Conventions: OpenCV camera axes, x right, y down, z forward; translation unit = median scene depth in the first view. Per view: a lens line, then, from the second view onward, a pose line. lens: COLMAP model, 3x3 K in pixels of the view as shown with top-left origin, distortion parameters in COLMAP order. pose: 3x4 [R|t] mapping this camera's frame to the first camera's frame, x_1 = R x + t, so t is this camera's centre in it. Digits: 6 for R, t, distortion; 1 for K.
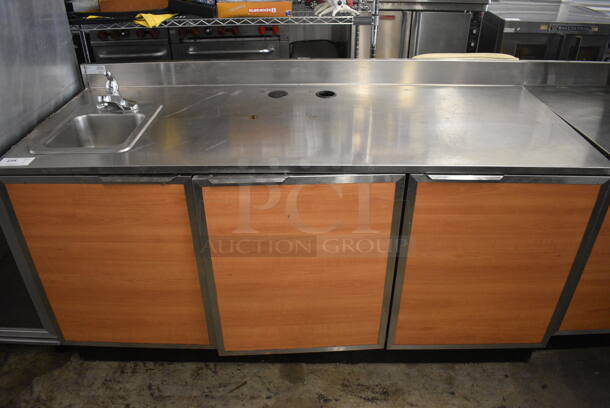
lens RADIAL K [[473.4, 0, 305.0], [0, 473.4, 204.0], [0, 0, 1]] dist [-0.090837, -0.001651]
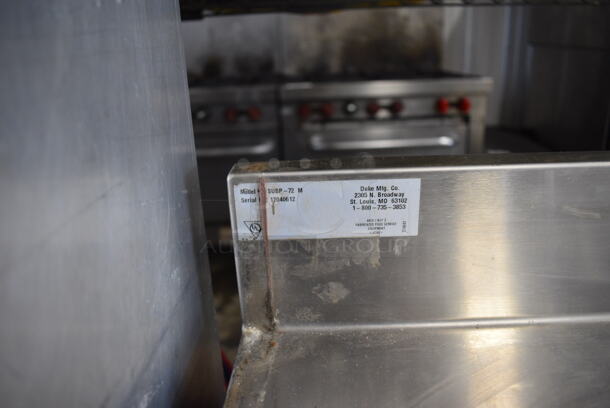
lens RADIAL K [[473.4, 0, 305.0], [0, 473.4, 204.0], [0, 0, 1]] dist [-0.090837, -0.001651]
pose [[0.999408, -0.023916, -0.024739, -0.498445], [0.018293, 0.978232, -0.206708, -0.285628], [0.029145, 0.206133, 0.978090, 0.933503]]
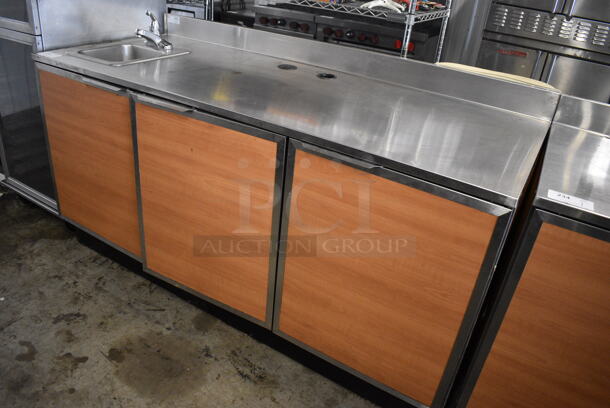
lens RADIAL K [[473.4, 0, 305.0], [0, 473.4, 204.0], [0, 0, 1]] dist [-0.090837, -0.001651]
pose [[0.854666, 0.321590, -0.407585, 0.521891], [-0.351256, 0.936277, 0.002186, 0.038378], [0.382315, 0.141298, 0.913165, 0.107815]]
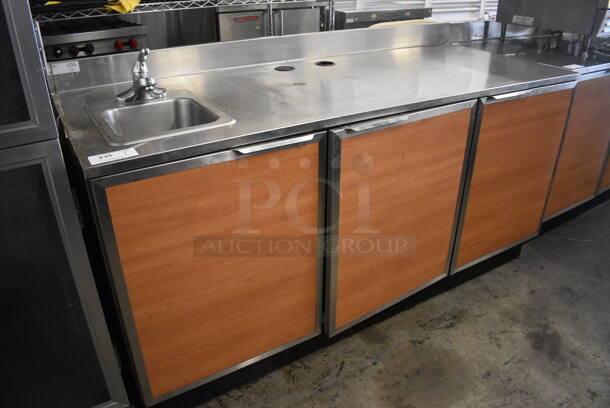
lens RADIAL K [[473.4, 0, 305.0], [0, 473.4, 204.0], [0, 0, 1]] dist [-0.090837, -0.001651]
pose [[0.847306, -0.243320, 0.472089, -0.576846], [0.275101, 0.961414, 0.001772, 0.051174], [-0.454304, 0.128370, 0.881549, 0.156162]]
